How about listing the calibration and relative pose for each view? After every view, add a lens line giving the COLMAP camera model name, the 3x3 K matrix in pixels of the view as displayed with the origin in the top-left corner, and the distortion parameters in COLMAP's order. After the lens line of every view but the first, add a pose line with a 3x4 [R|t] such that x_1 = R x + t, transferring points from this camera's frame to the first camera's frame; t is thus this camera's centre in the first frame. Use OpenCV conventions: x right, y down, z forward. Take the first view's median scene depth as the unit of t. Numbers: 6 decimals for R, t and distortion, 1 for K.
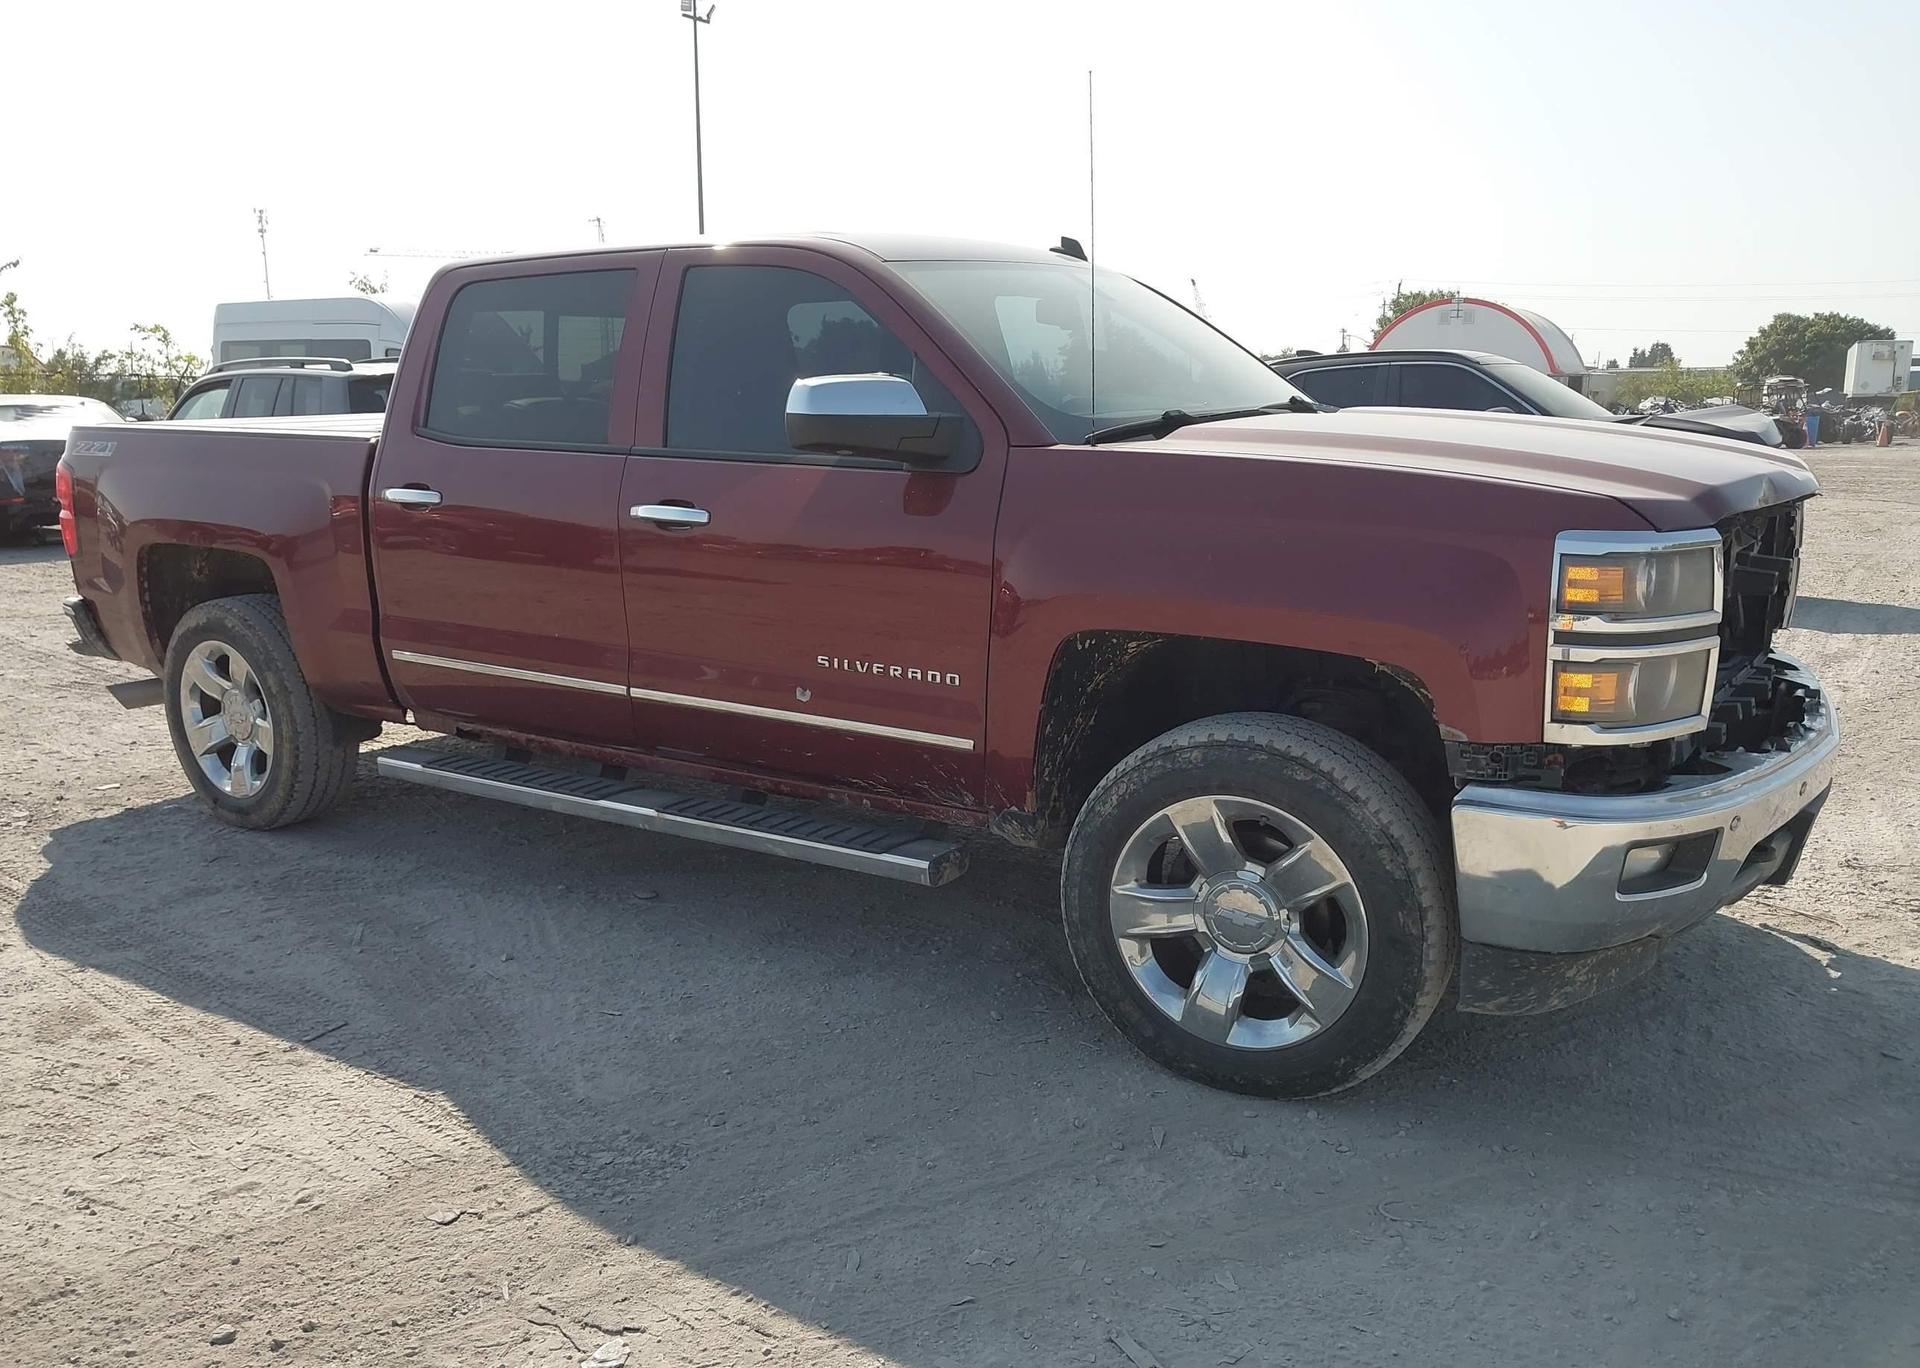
lens RADIAL K [[1493.5, 0, 932.2], [0, 1493.5, 685.8], [0, 0, 1]] dist [0.004388, -0.006211]
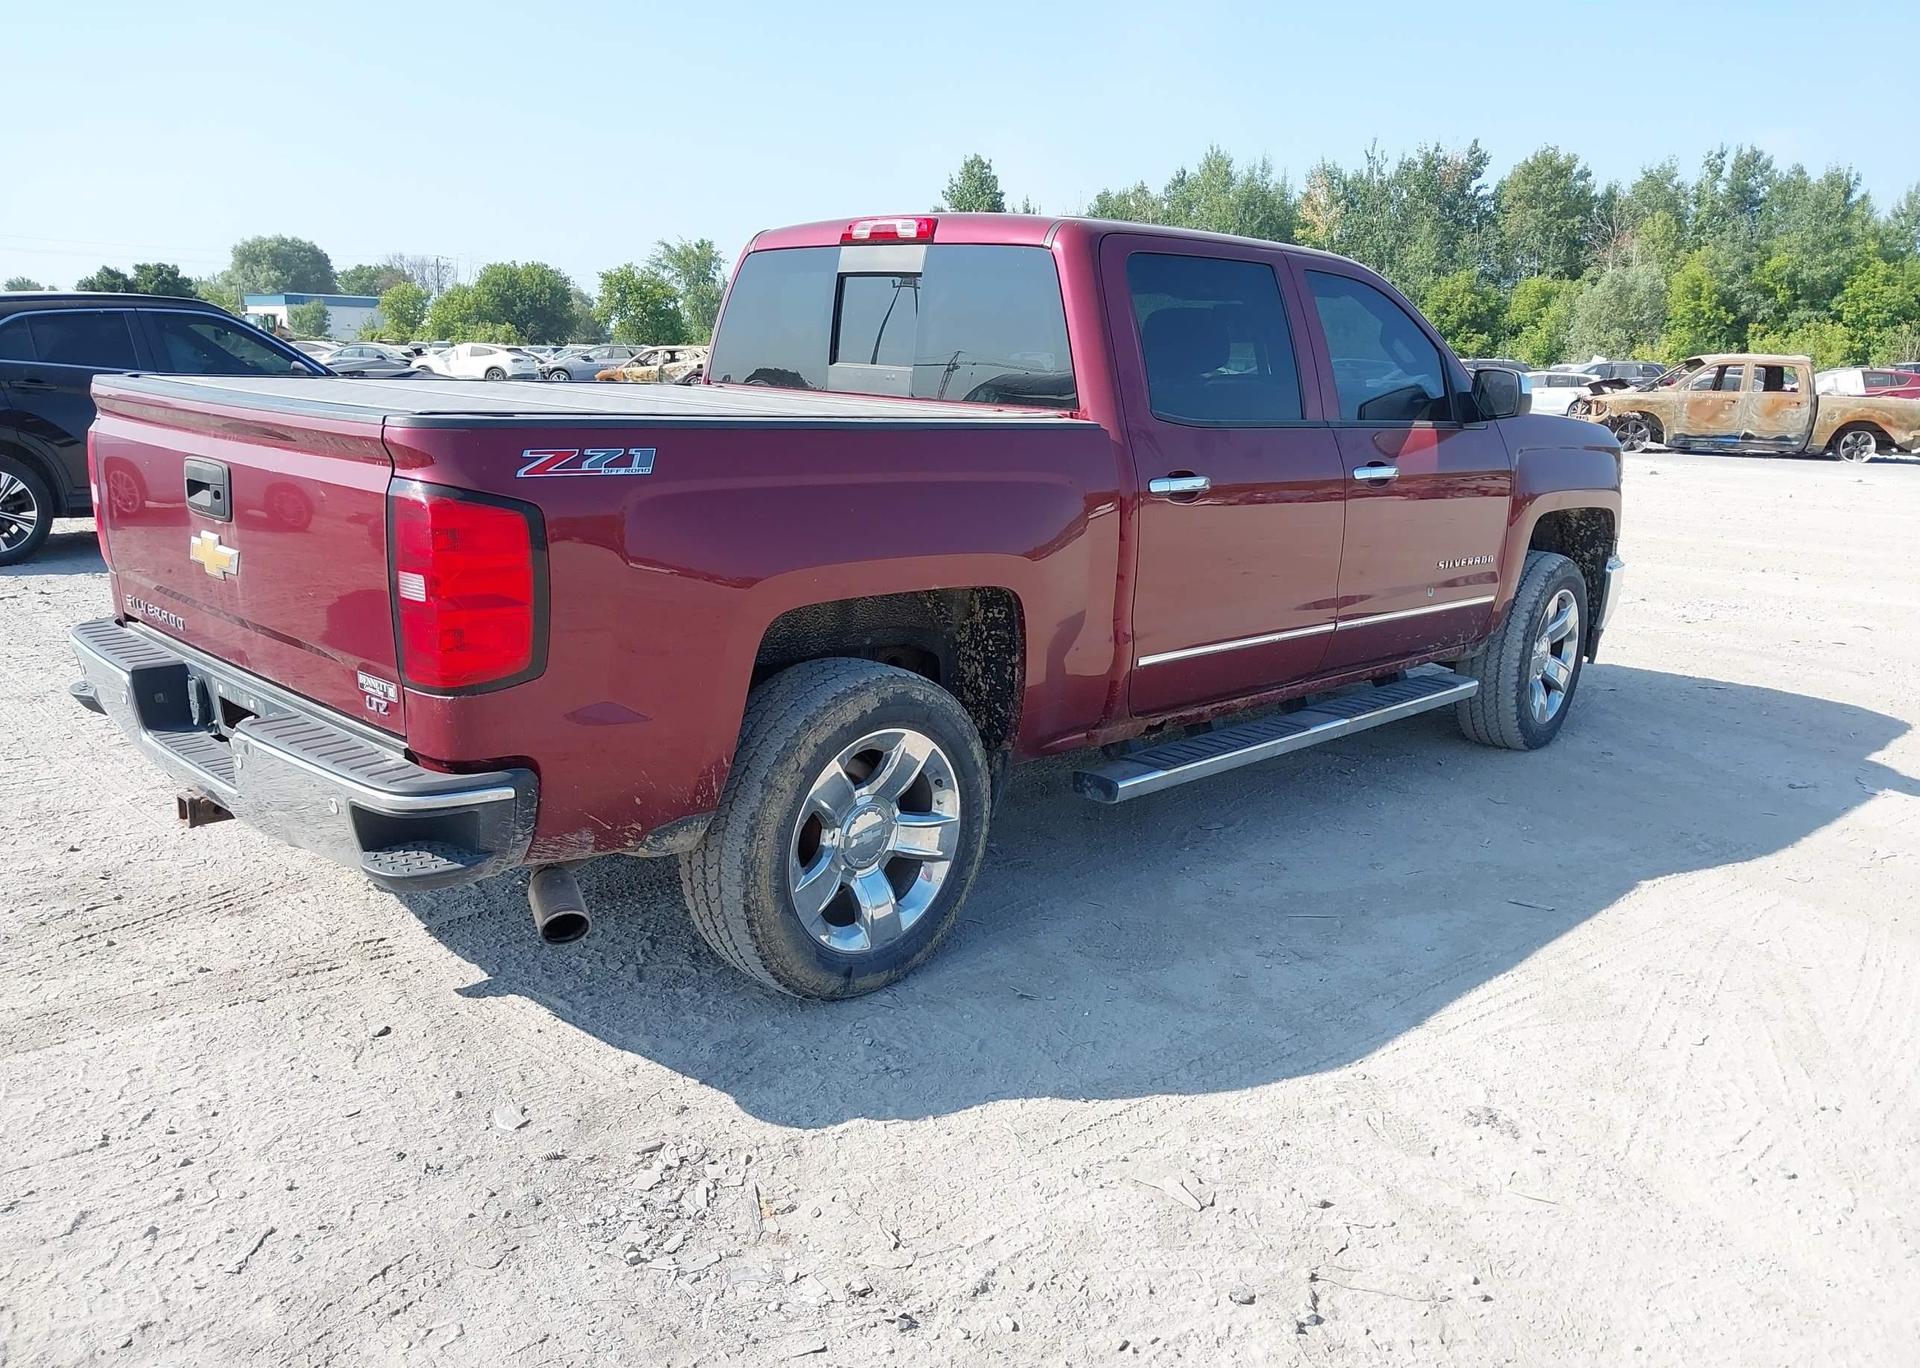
lens RADIAL K [[1498.7, 0, 943.6], [0, 1498.7, 680.7], [0, 0, 1]] dist [0.006956, -0.007925]
pose [[0.198636, -0.193817, 0.960718, -1.691556], [0.160571, 0.973441, 0.163185, -0.237022], [-0.966830, 0.121849, 0.224482, 1.234878]]
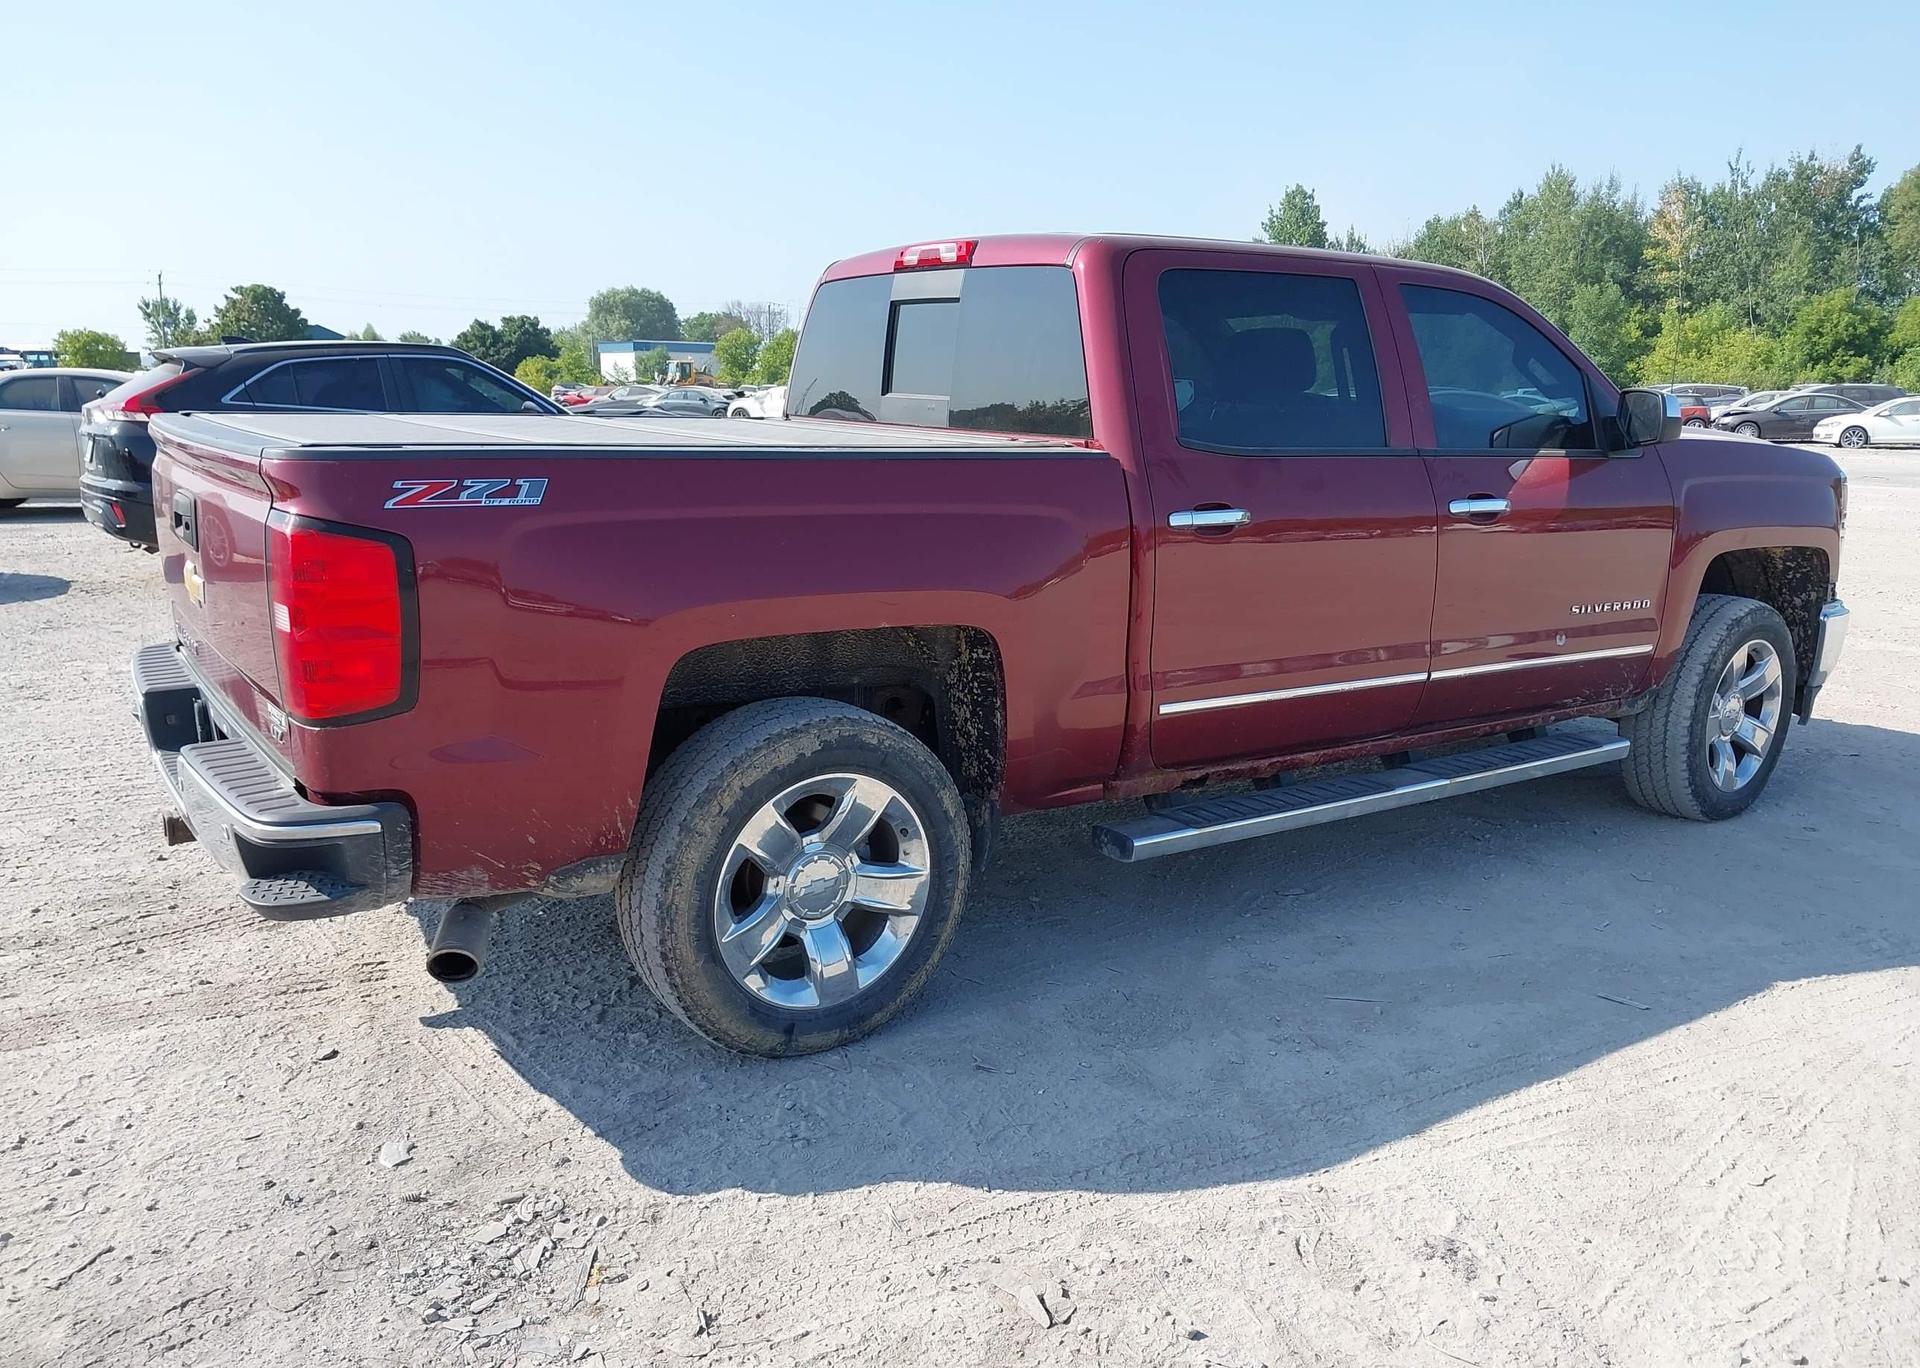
lens RADIAL K [[1508.5, 0, 948.0], [0, 1508.5, 681.9], [0, 0, 1]] dist [-0.007806, 0.007225]
pose [[0.390979, -0.164491, 0.905582, -1.566137], [0.162377, 0.980795, 0.108047, -0.195562], [-0.905963, 0.104801, 0.410180, 1.030343]]
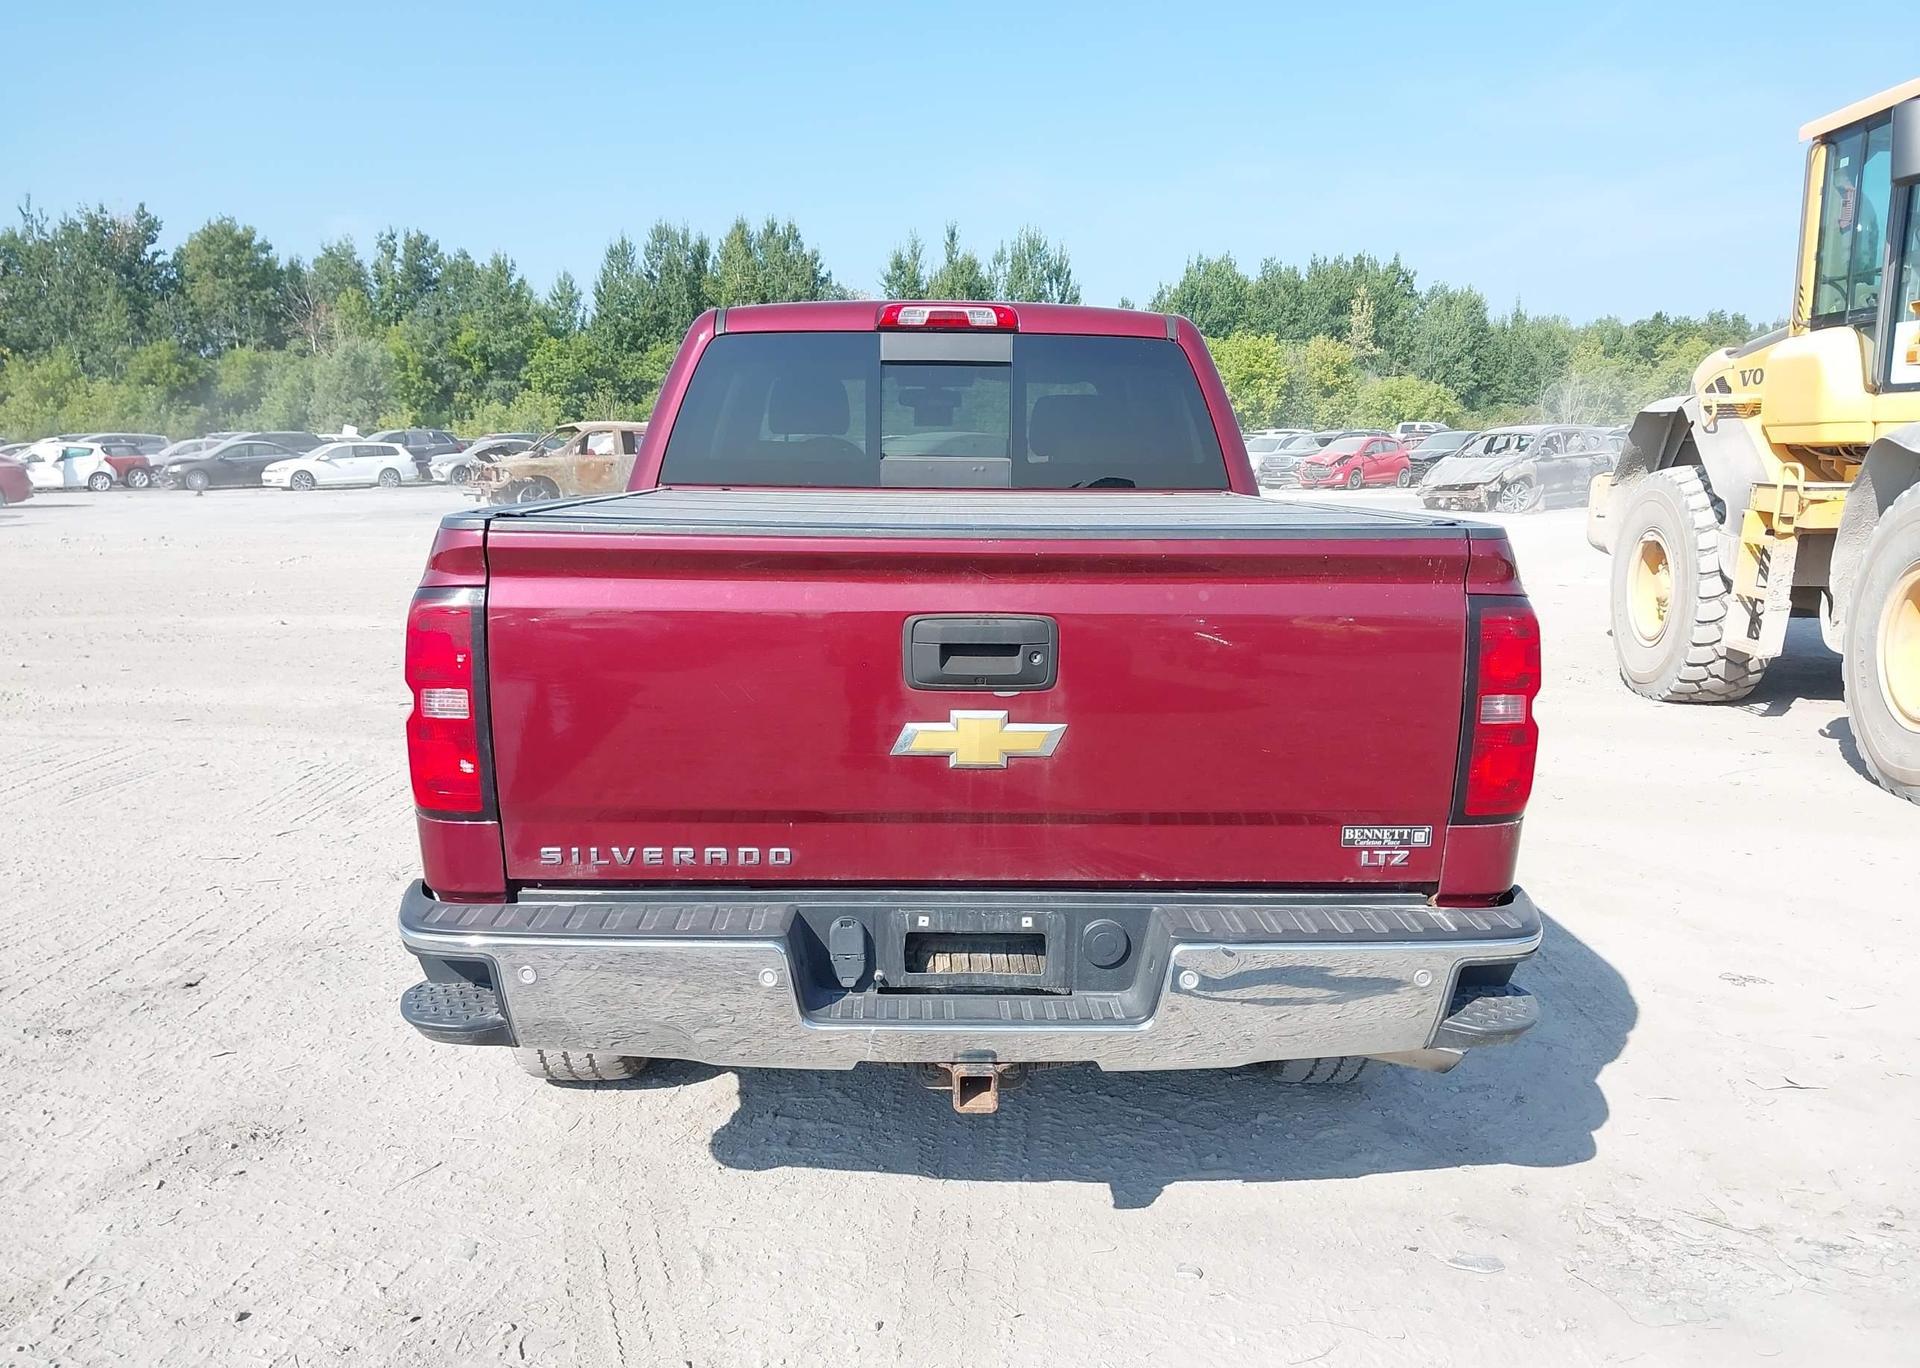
lens RADIAL K [[1498.7, 0, 943.6], [0, 1498.7, 680.7], [0, 0, 1]] dist [0.006956, -0.007925]
pose [[-0.568344, -0.118778, 0.814173, -1.412949], [0.170278, 0.951124, 0.257622, -0.452069], [-0.804979, 0.285053, -0.520340, 2.289035]]
